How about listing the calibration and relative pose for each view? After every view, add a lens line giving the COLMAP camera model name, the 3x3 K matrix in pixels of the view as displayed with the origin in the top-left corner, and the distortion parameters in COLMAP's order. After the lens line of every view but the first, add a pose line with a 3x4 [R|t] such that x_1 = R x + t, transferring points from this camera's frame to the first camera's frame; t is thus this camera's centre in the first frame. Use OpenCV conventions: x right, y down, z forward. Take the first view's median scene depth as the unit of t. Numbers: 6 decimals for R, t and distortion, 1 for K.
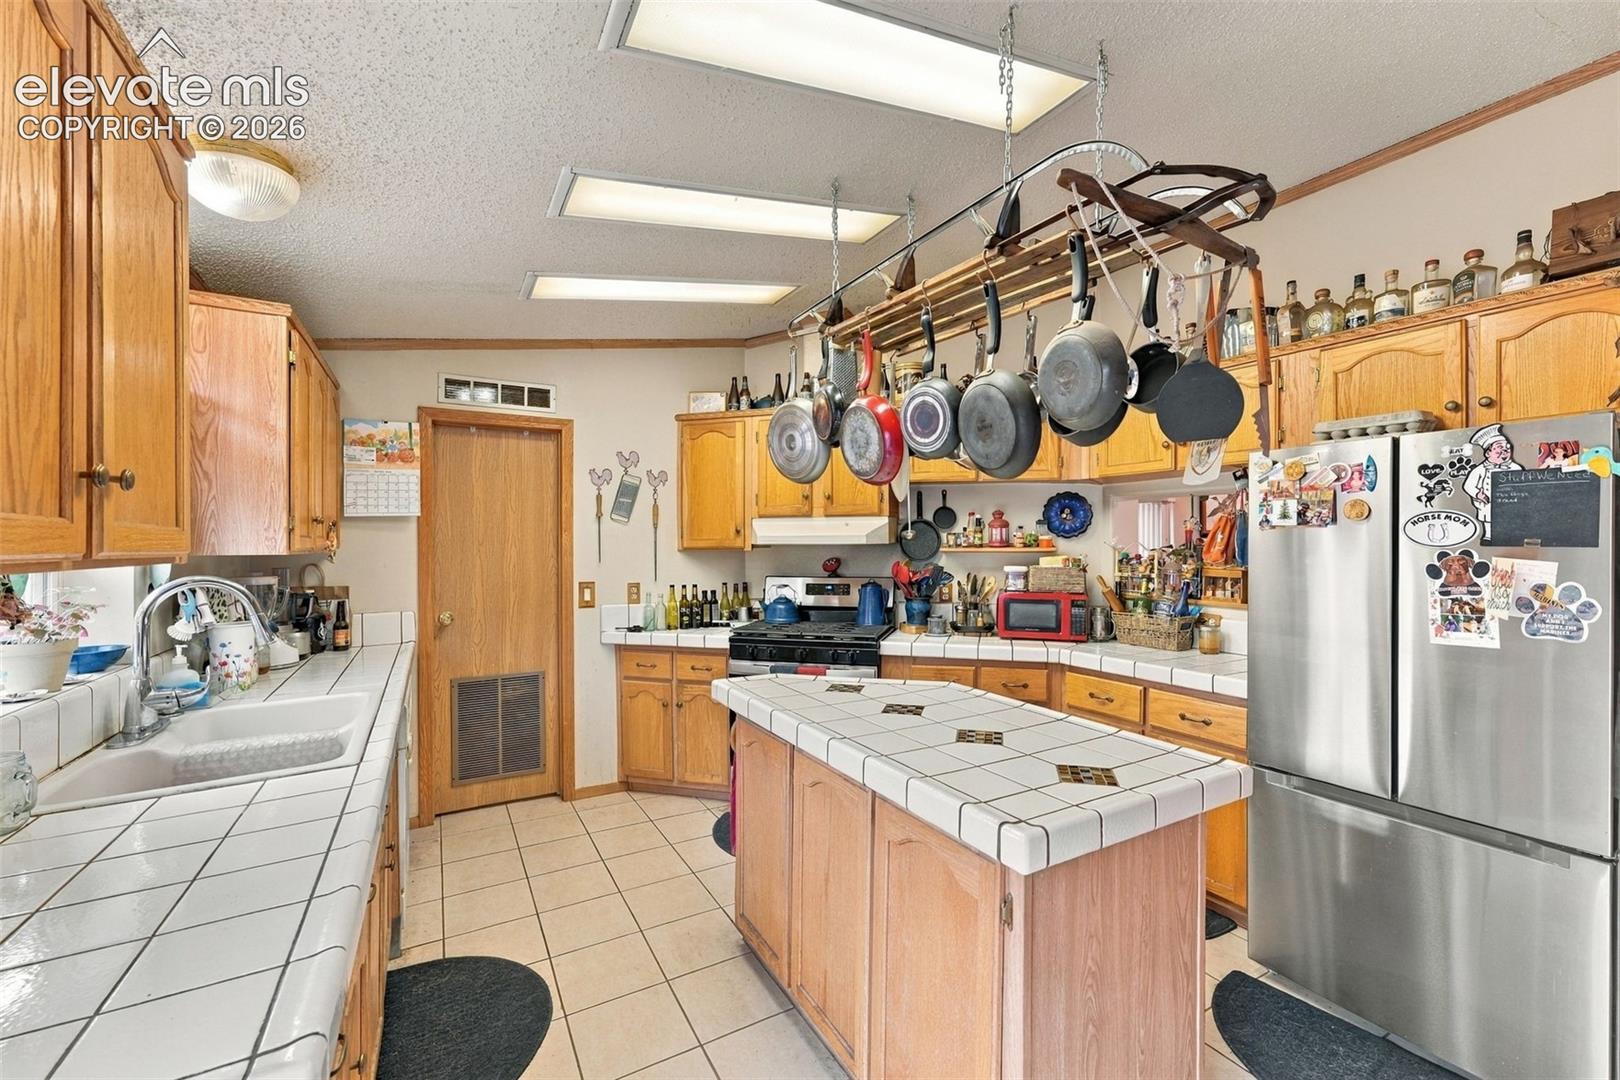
lens RADIAL K [[664.8, 0, 803.1], [0, 664.8, 545.8], [0, 0, 1]] dist [0.001172, 0.000896]
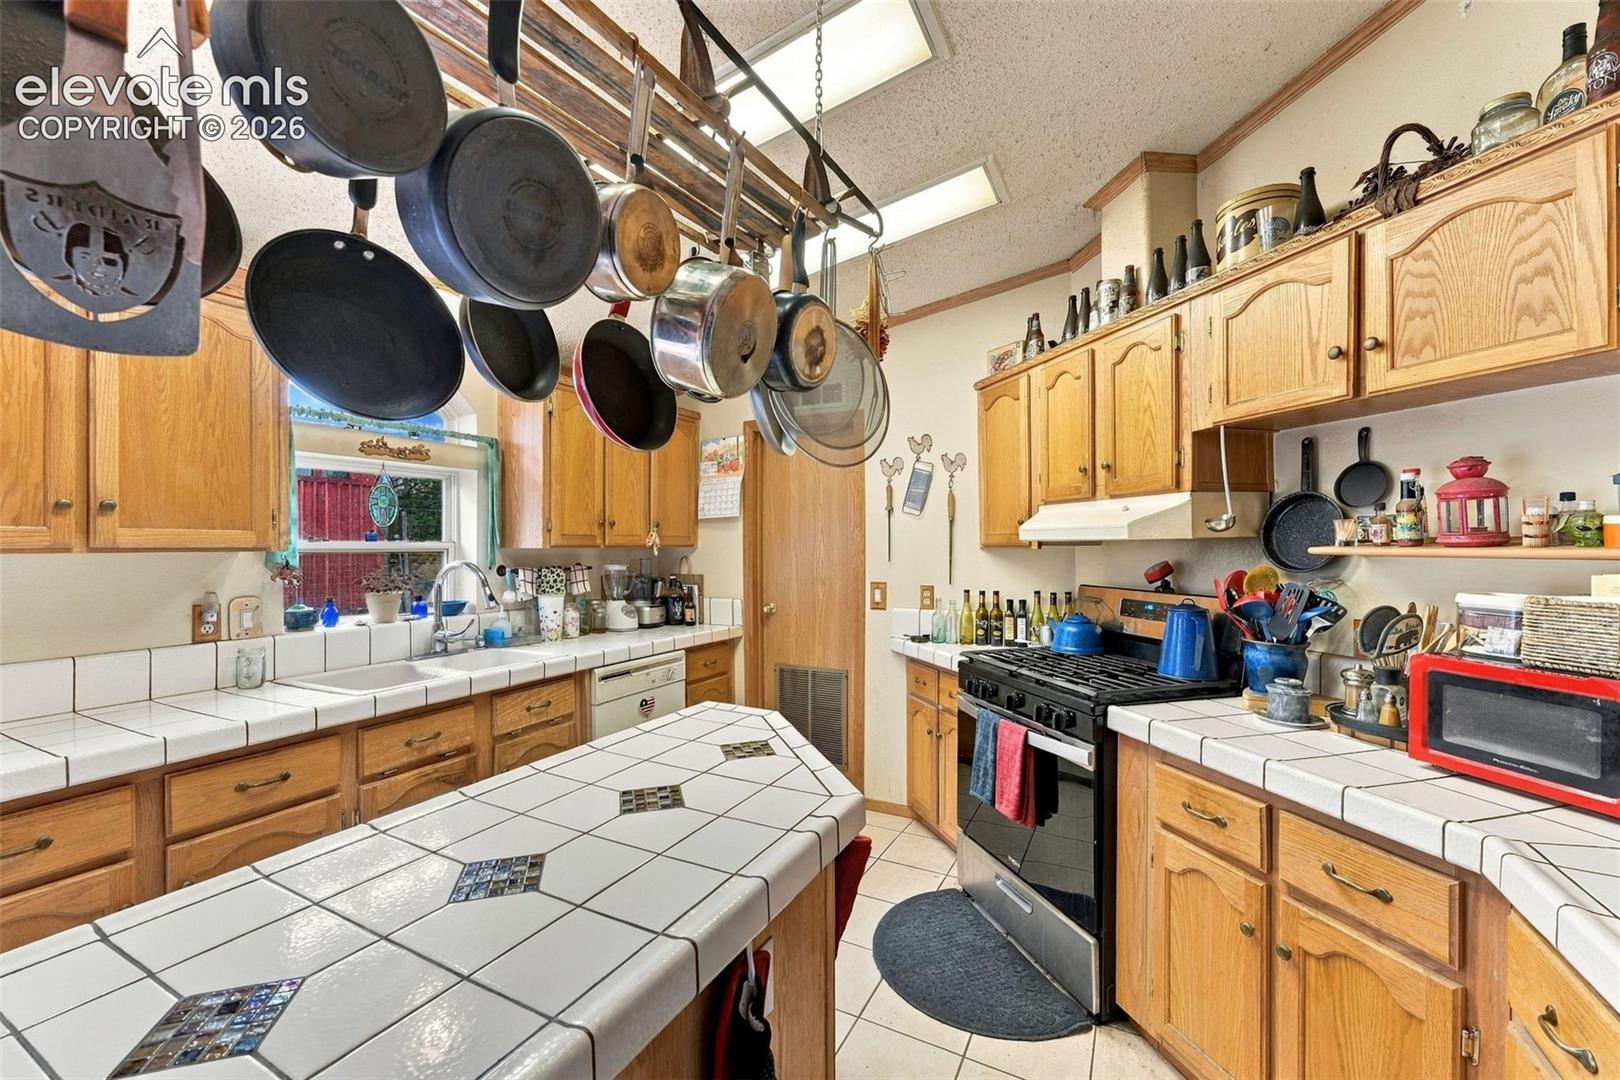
lens RADIAL K [[664.8, 0, 811.6], [0, 664.8, 540.3], [0, 0, 1]] dist [0.001172, 0.000896]
pose [[0.558538, -0.001755, -0.829477, 0.389717], [0.000067, 0.999998, -0.002071, -0.000912], [0.829479, 0.001101, 0.558537, 0.397484]]
